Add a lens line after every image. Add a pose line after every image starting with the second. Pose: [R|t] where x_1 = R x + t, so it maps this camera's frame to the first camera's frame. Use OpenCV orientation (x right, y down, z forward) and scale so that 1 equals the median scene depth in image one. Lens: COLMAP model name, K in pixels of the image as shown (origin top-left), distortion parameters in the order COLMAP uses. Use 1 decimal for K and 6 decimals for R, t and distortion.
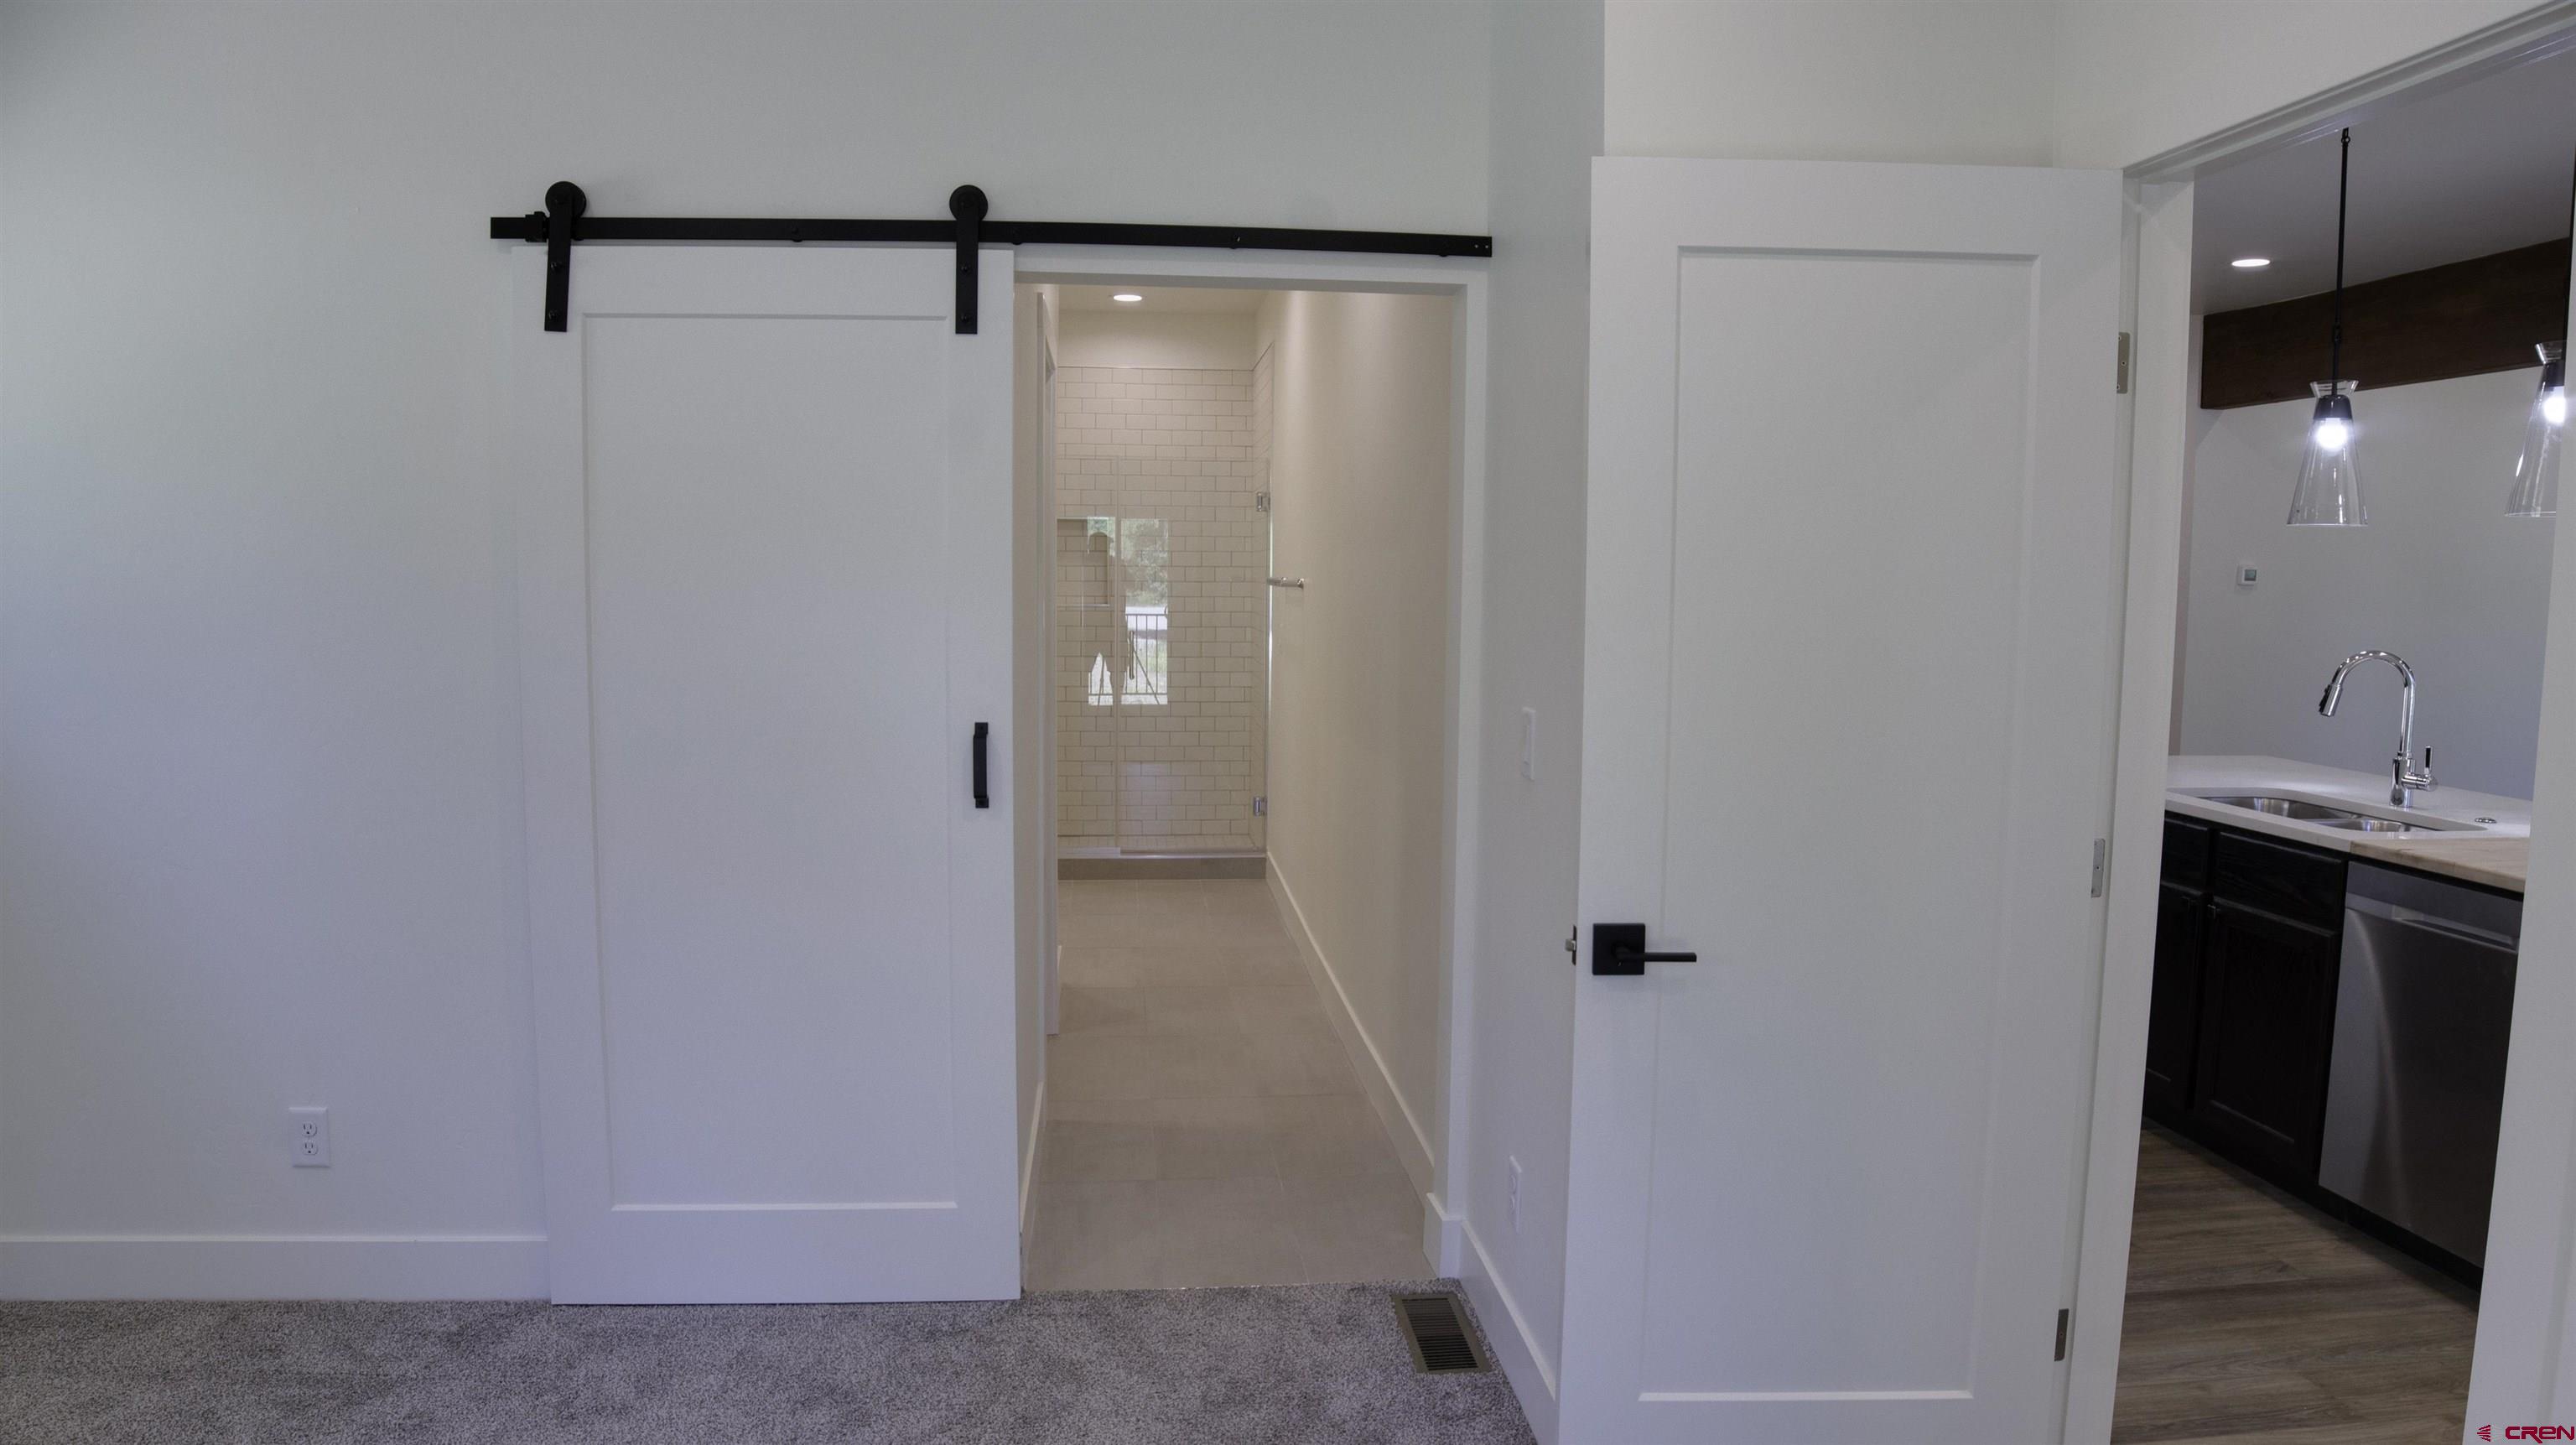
lens RADIAL K [[1595.2, 0, 1279.7], [0, 1595.2, 720.7], [0, 0, 1]] dist [-0.115834, 0.047275]
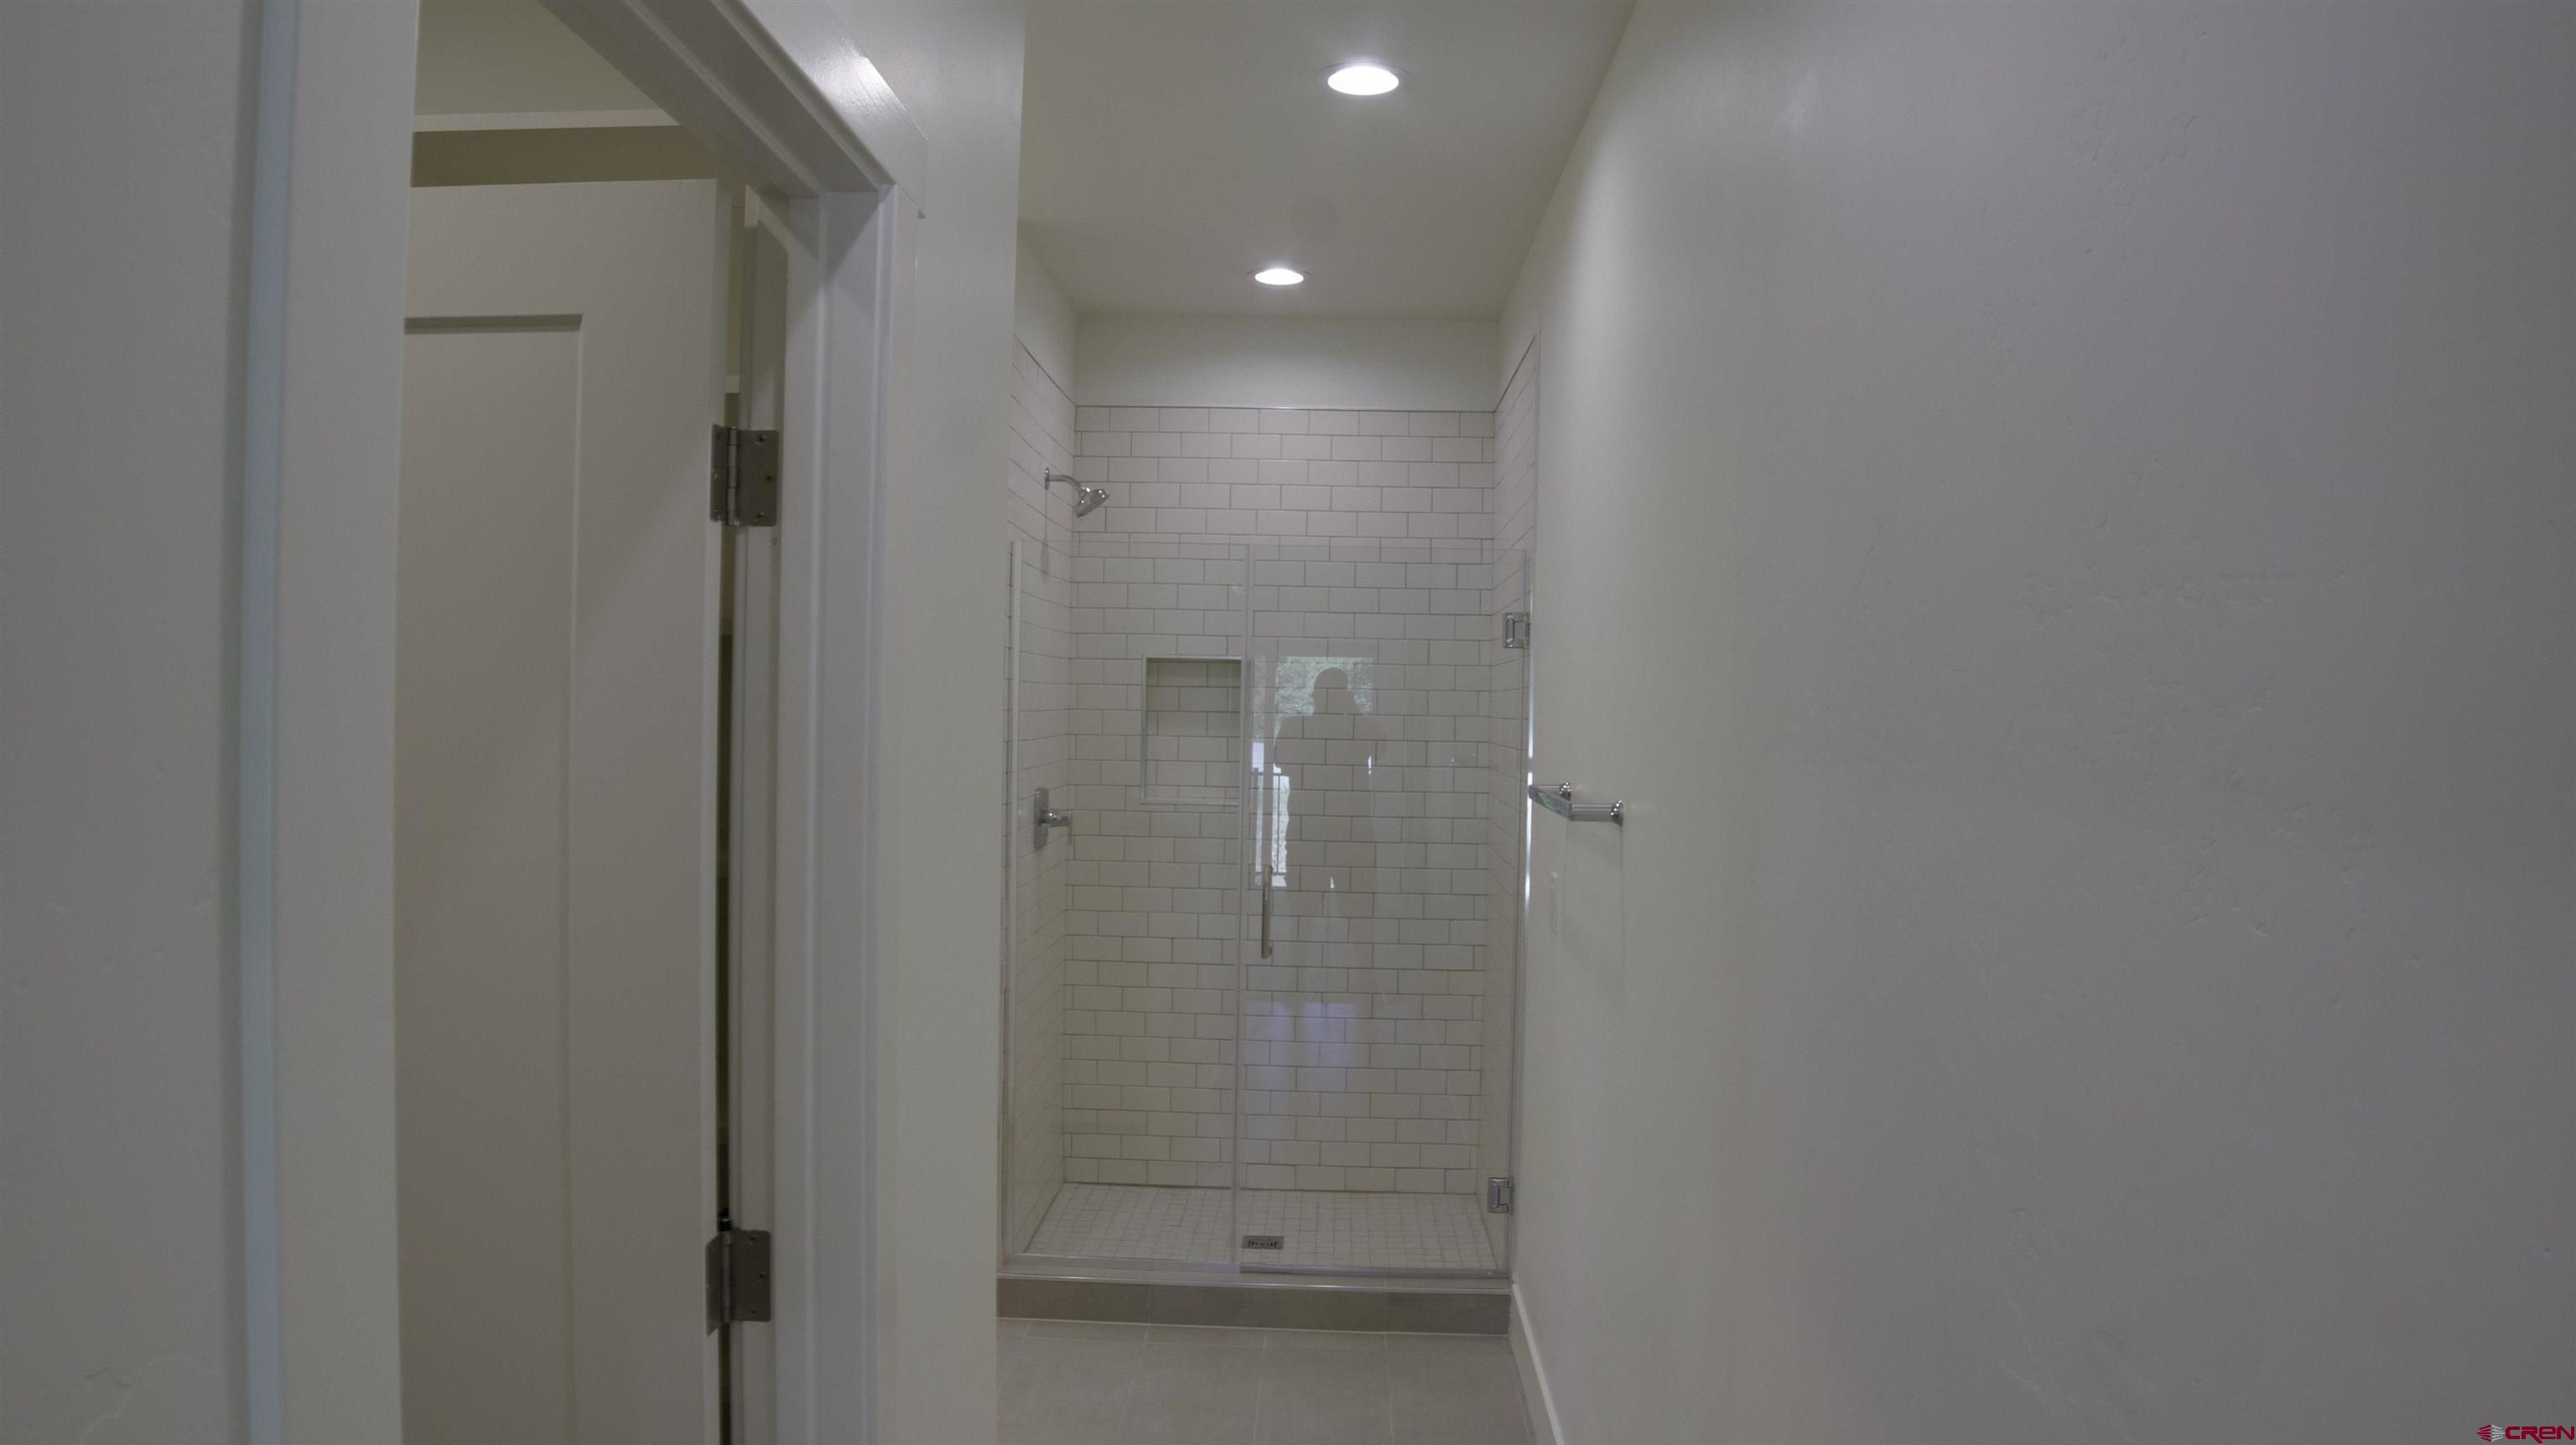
lens RADIAL K [[1595.2, 0, 1279.7], [0, 1595.2, 720.7], [0, 0, 1]] dist [-0.115834, 0.047275]
pose [[0.990662, 0.010560, -0.135933, -0.015548], [-0.021821, 0.996424, -0.081623, -0.057760], [0.134585, 0.083827, 0.987350, 0.432081]]
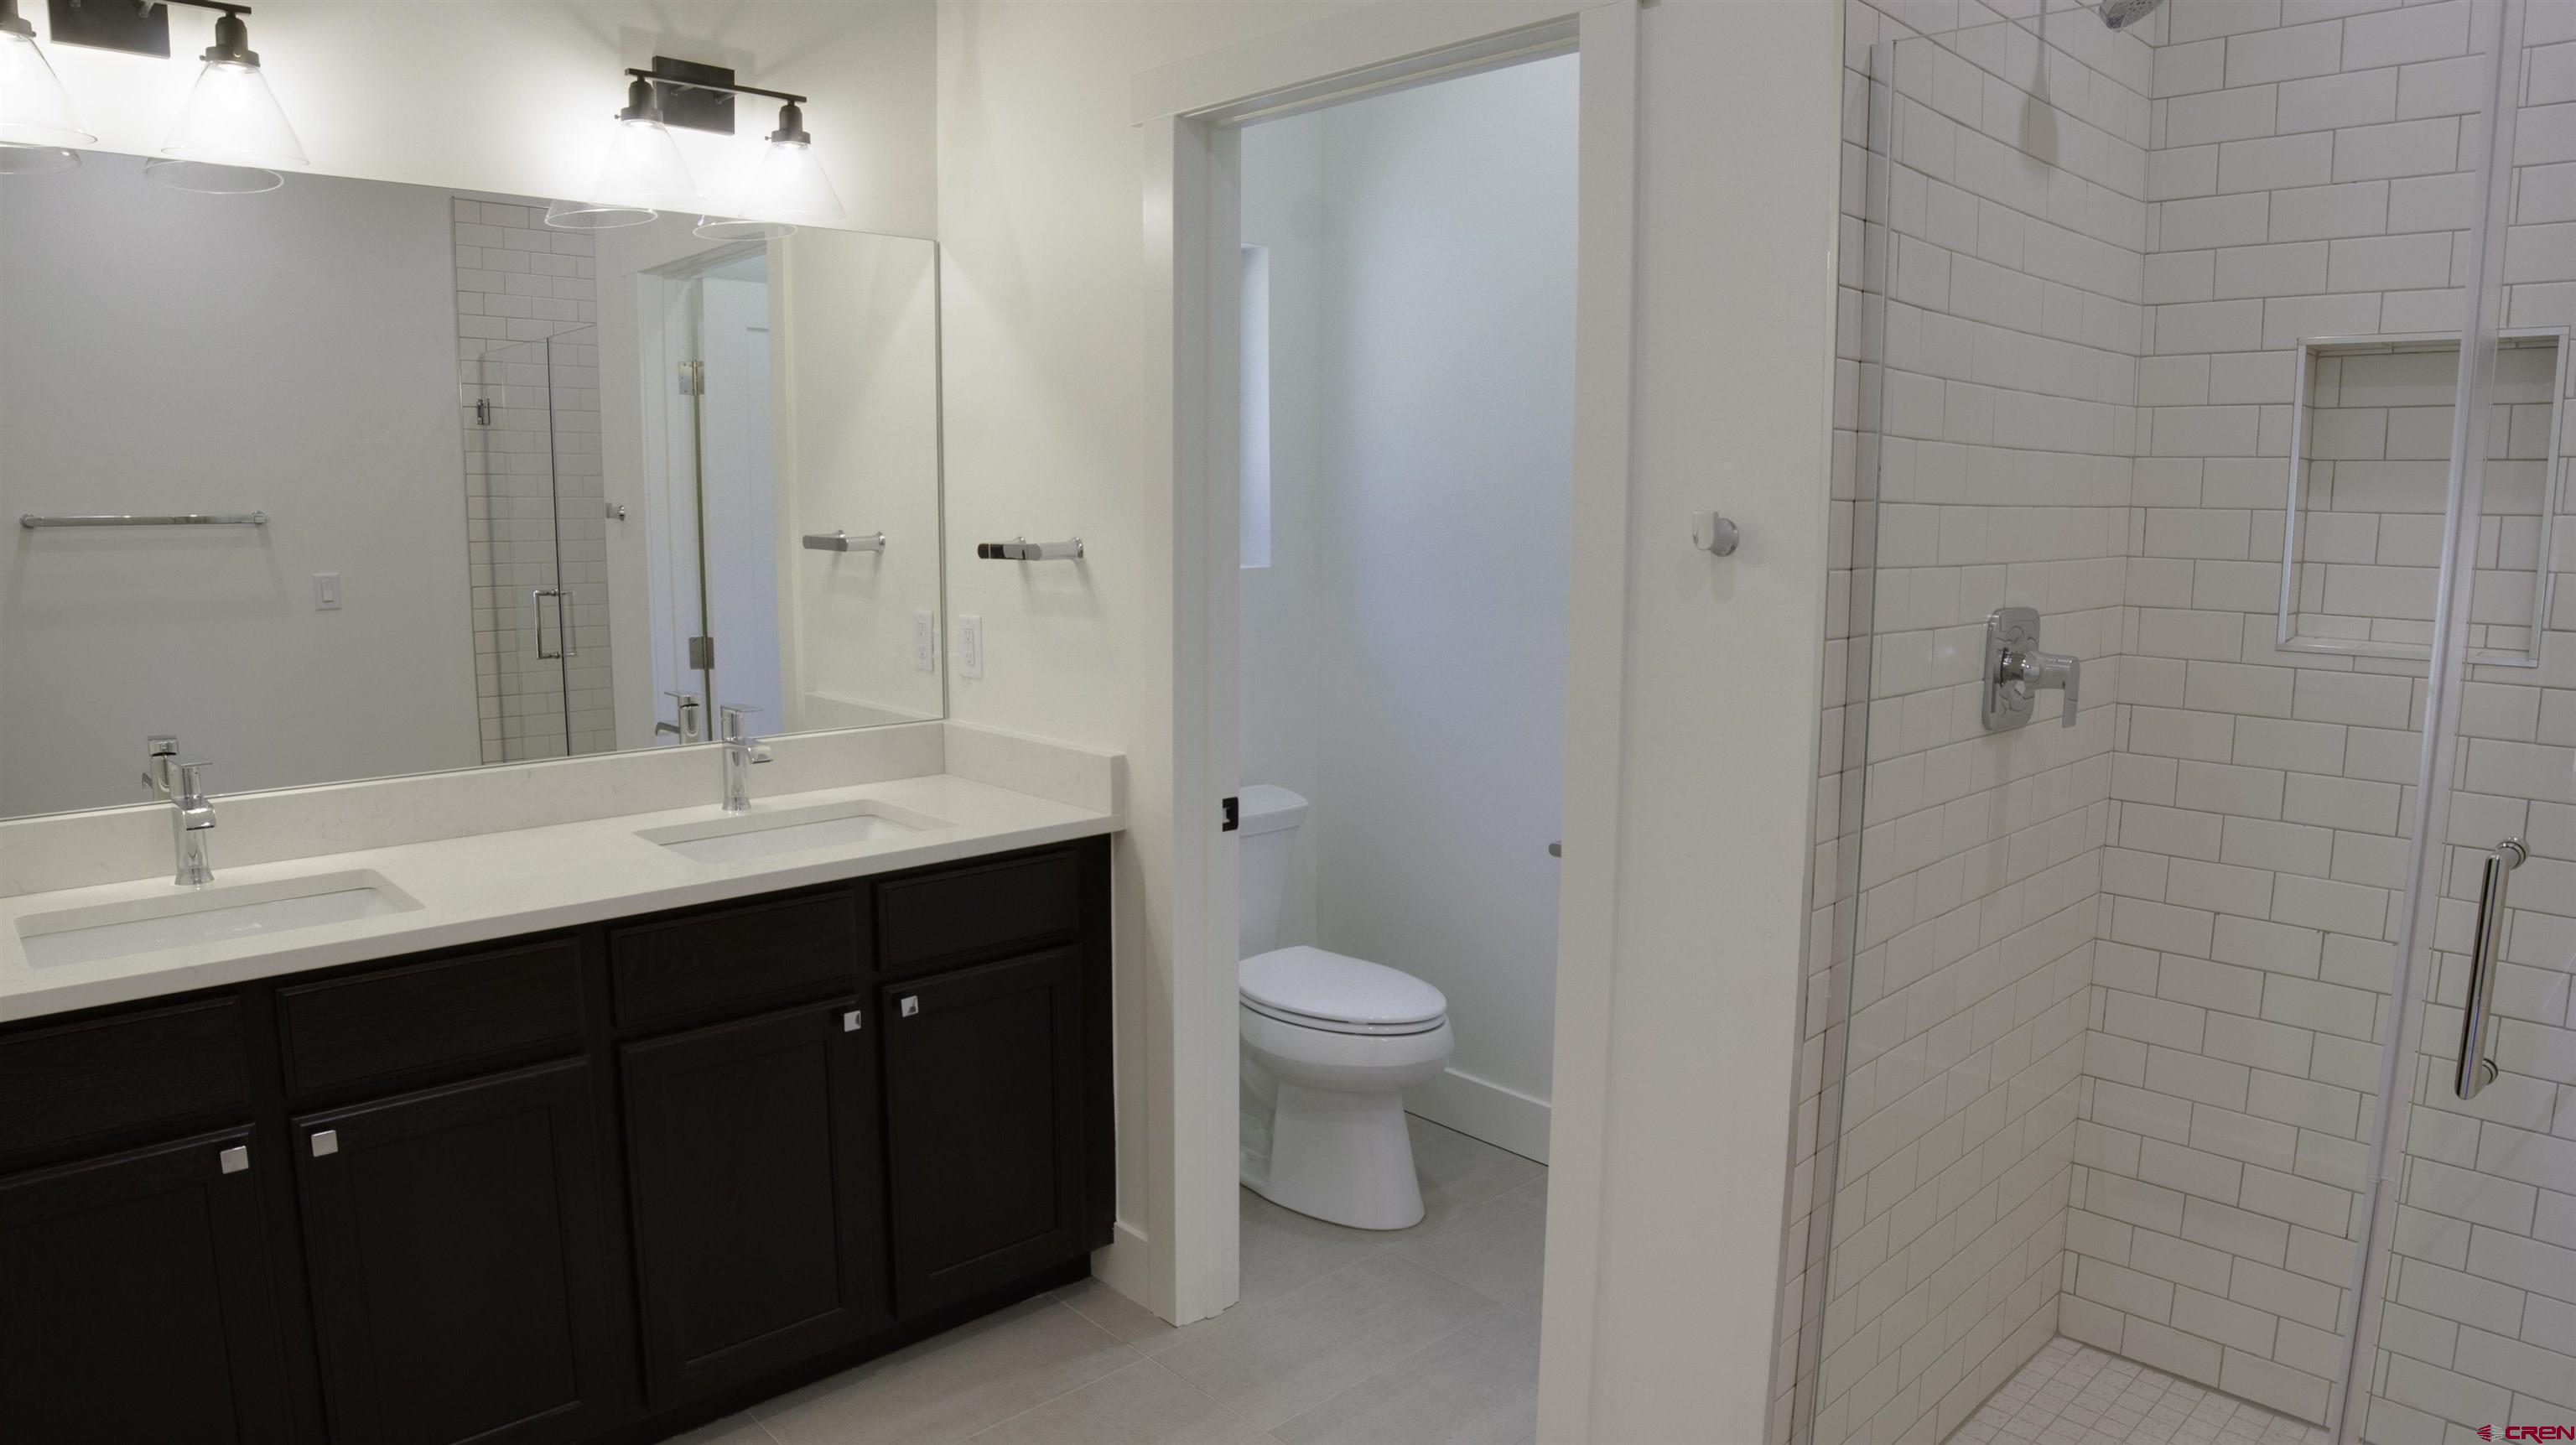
lens RADIAL K [[1595.2, 0, 1279.7], [0, 1595.2, 720.7], [0, 0, 1]] dist [-0.115834, 0.047275]
pose [[0.615871, 0.107340, -0.780501, -0.041937], [-0.073969, 0.994177, 0.078359, -0.070875], [0.784367, 0.009474, 0.620224, 0.717280]]
